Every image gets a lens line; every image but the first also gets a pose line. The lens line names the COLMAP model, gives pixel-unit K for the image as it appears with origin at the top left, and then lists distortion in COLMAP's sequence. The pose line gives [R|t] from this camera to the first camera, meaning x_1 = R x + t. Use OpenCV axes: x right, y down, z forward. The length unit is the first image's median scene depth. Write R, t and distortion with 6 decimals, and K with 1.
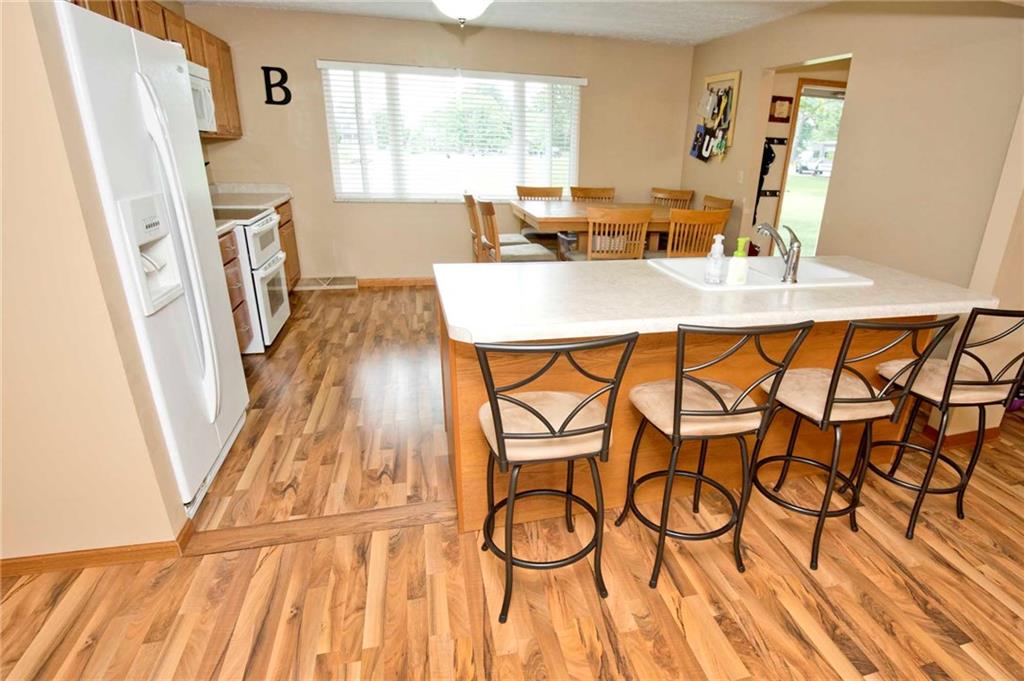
lens RADIAL K [[546.0, 0, 580.1], [0, 546.0, 361.1], [0, 0, 1]] dist [-0.021952, -0.001768]
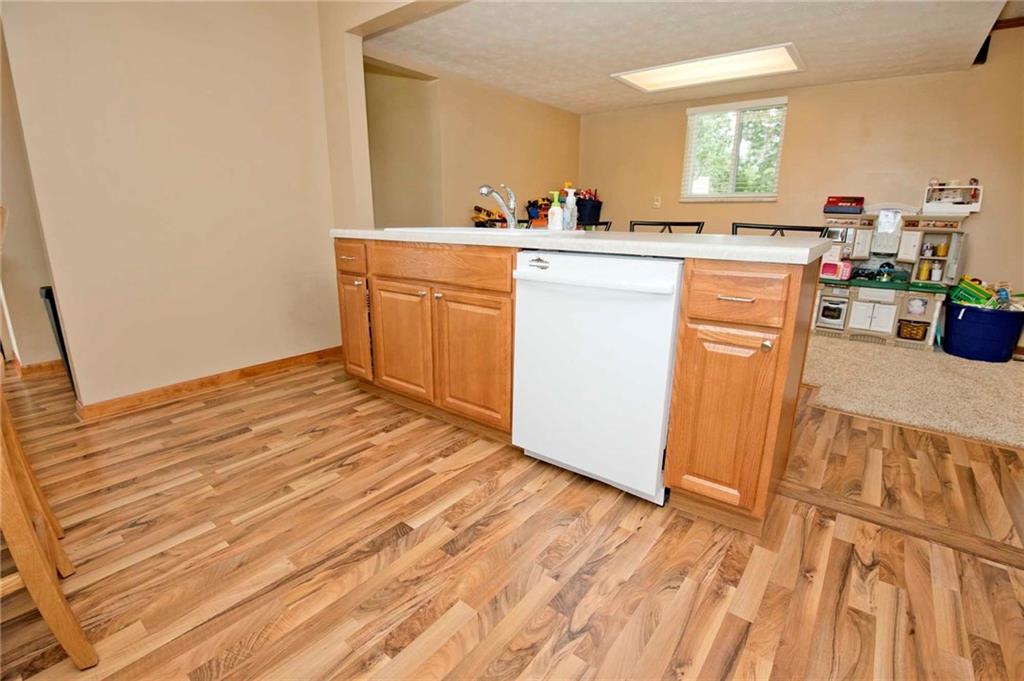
lens RADIAL K [[466.9, 0, 516.8], [0, 466.9, 336.1], [0, 0, 1]] dist [-0.013150, -0.016279]
pose [[-0.585883, -0.242337, 0.773314, -0.239970], [0.268806, 0.842105, 0.467550, -0.202978], [-0.764516, 0.481801, -0.428233, 0.726521]]
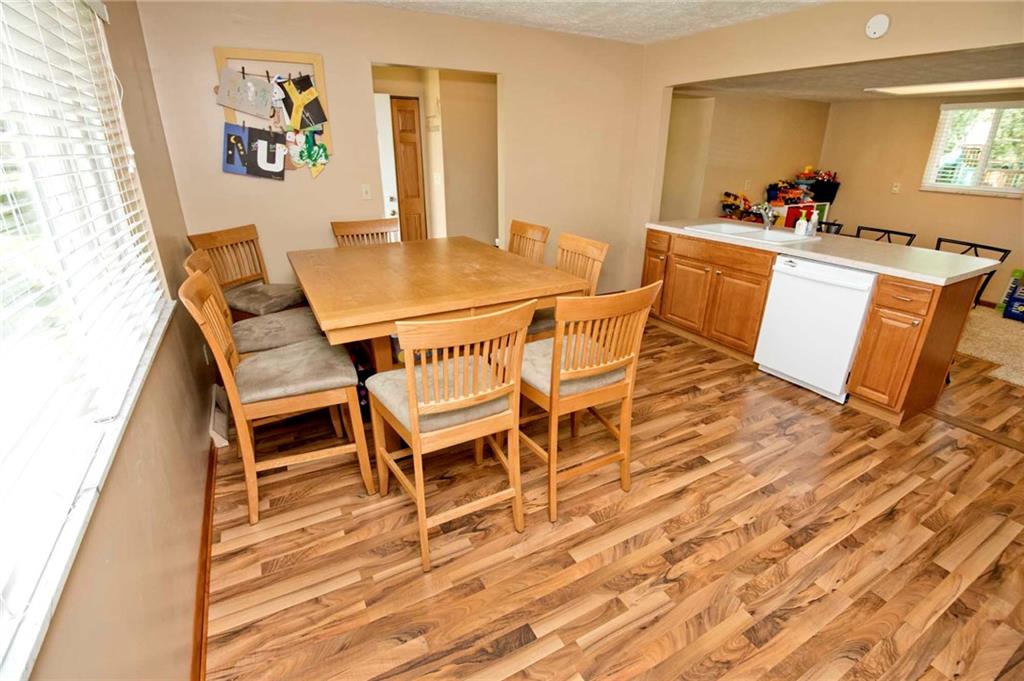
lens RADIAL K [[466.9, 0, 516.8], [0, 466.9, 336.1], [0, 0, 1]] dist [-0.013150, -0.016279]
pose [[-0.219781, -0.394861, 0.892066, -0.484674], [0.346027, 0.823415, 0.449725, -0.410258], [-0.912119, 0.407520, -0.044338, 0.943801]]
